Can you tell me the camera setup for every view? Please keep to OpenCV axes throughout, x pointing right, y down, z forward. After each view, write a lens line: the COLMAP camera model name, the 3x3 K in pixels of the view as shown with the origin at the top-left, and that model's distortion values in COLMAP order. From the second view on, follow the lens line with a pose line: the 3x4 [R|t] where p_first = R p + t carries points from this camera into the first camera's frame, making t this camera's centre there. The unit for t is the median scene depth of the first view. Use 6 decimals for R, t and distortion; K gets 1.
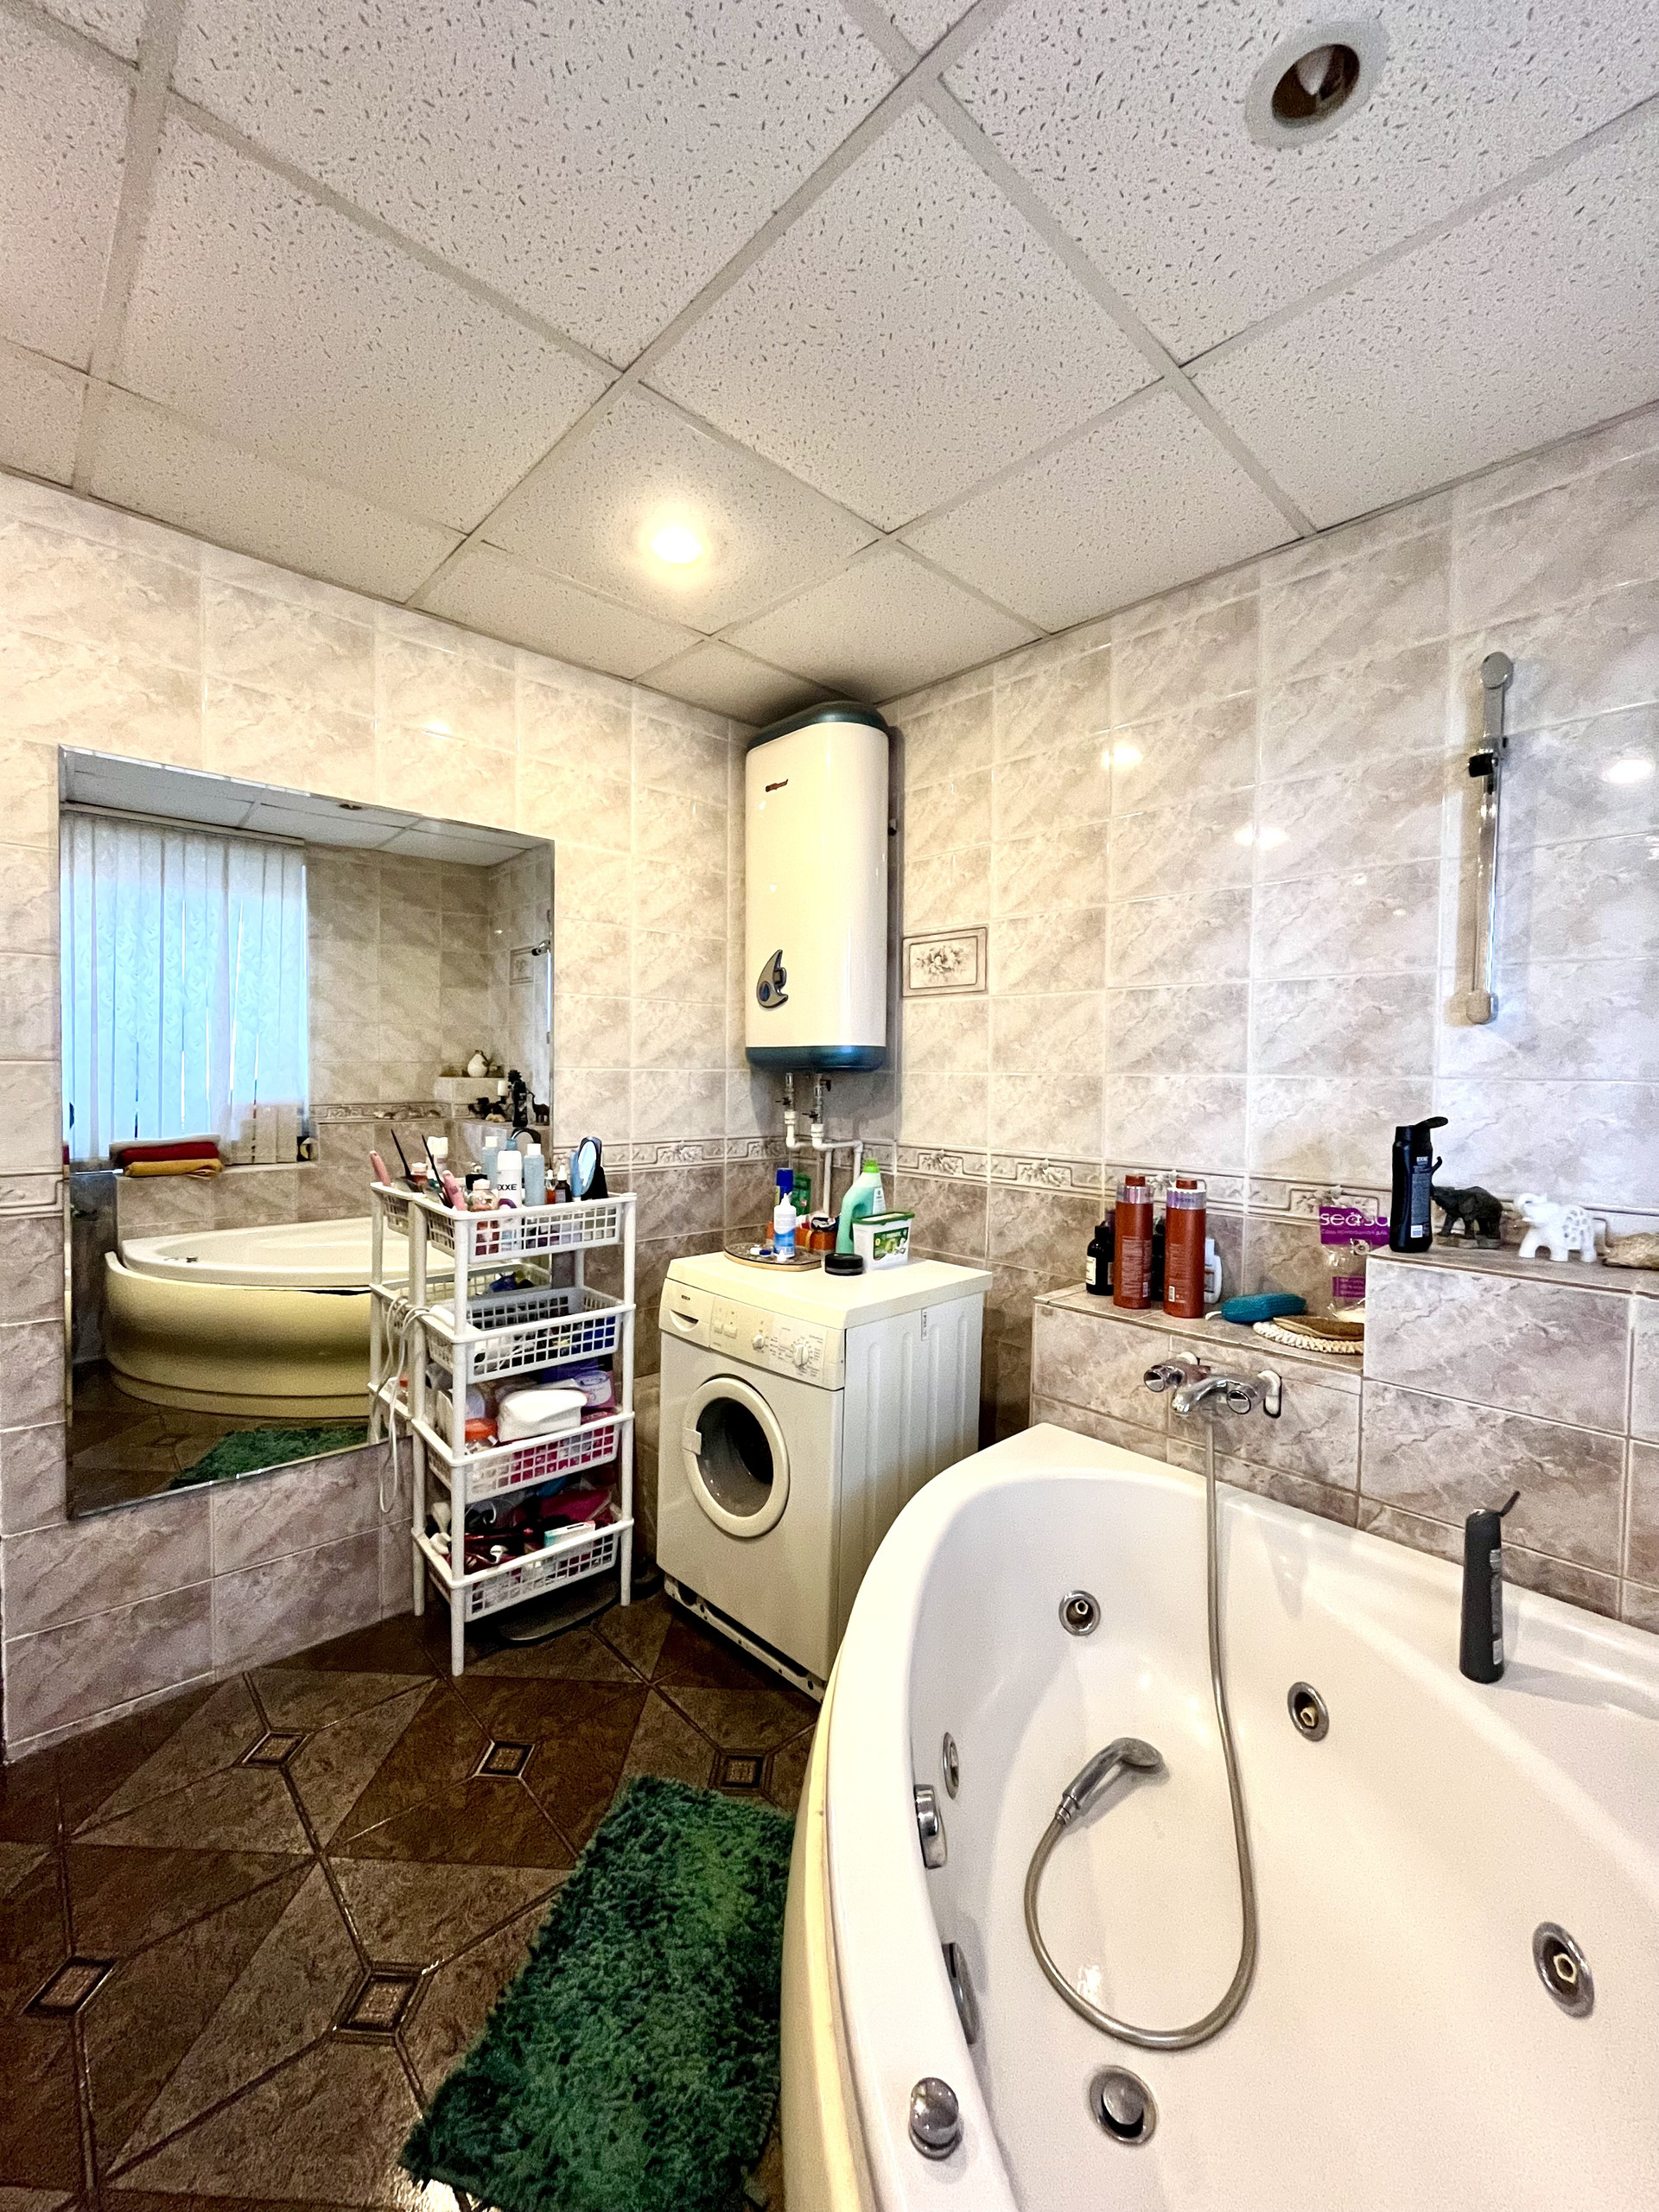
lens RADIAL K [[900.0, 0, 827.6], [0, 900.0, 1096.7], [0, 0, 1]] dist [0.000788, -0.000091]
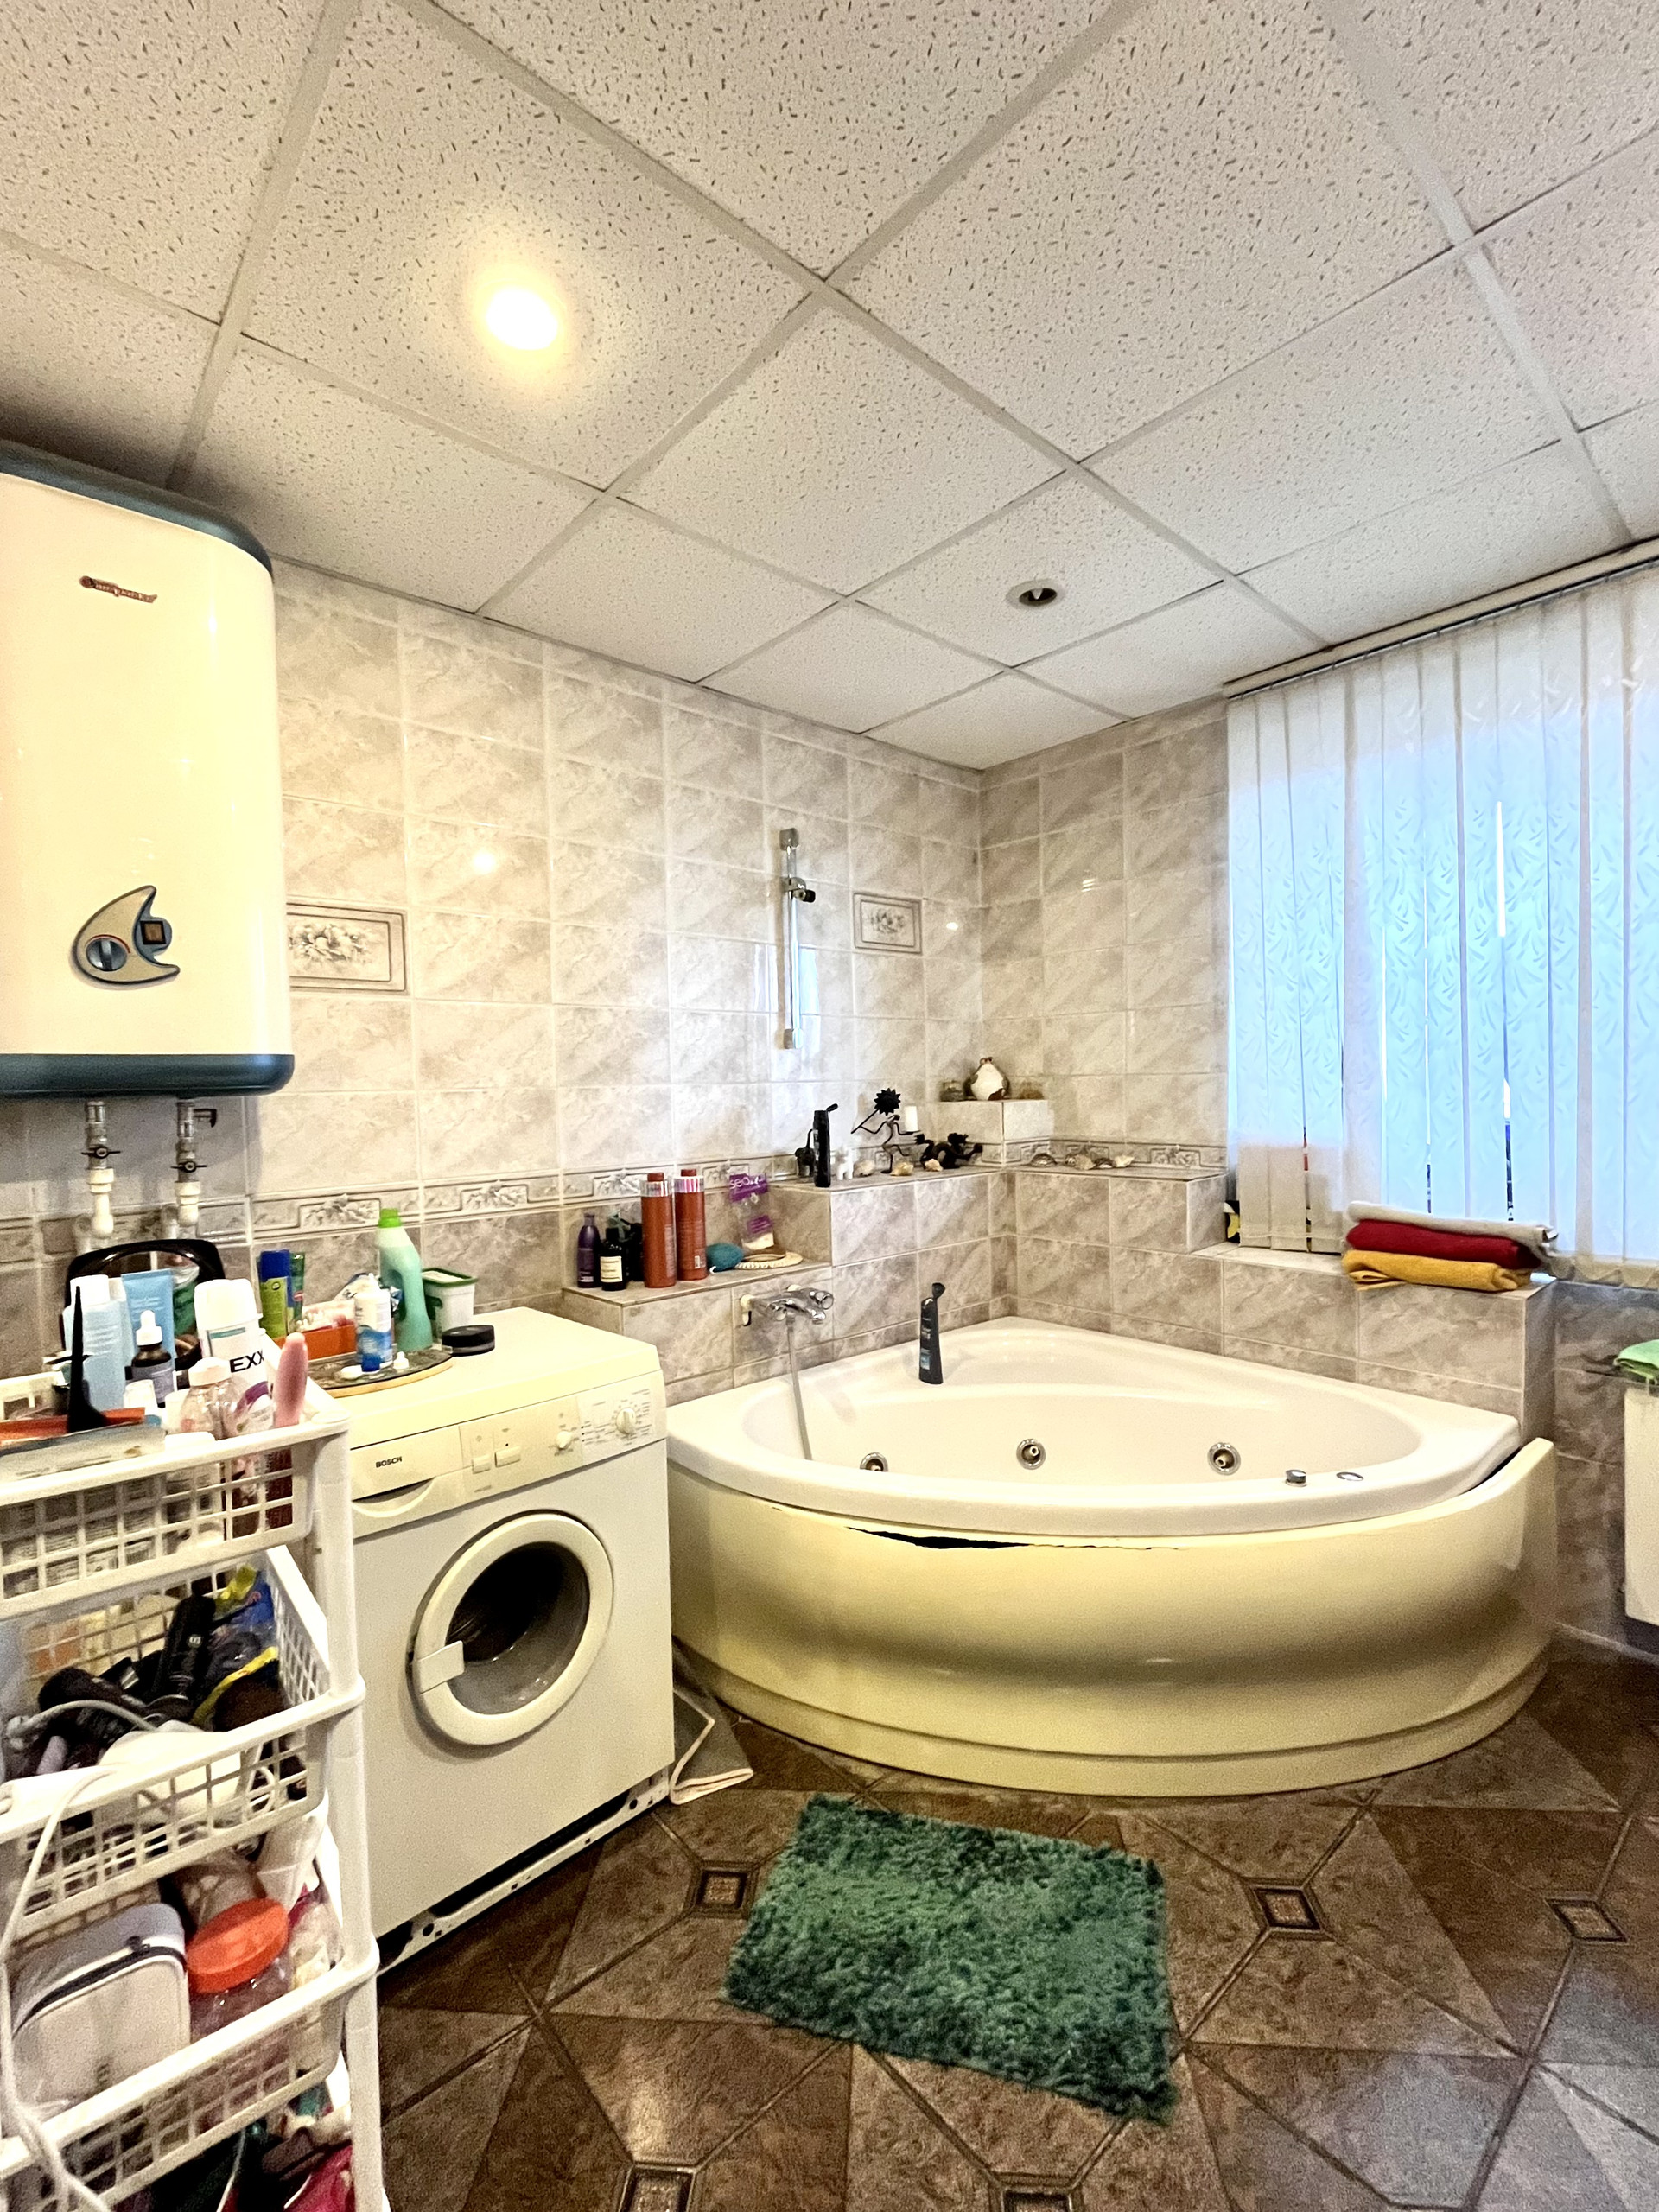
lens RADIAL K [[964.0, 0, 827.4], [0, 964.0, 1106.2], [0, 0, 1]] dist [0.002830, 0.000695]
pose [[0.033633, -0.045701, 0.998389, -0.781872], [0.042705, 0.998107, 0.044250, -0.039037], [-0.998521, 0.041148, 0.035521, 0.653599]]
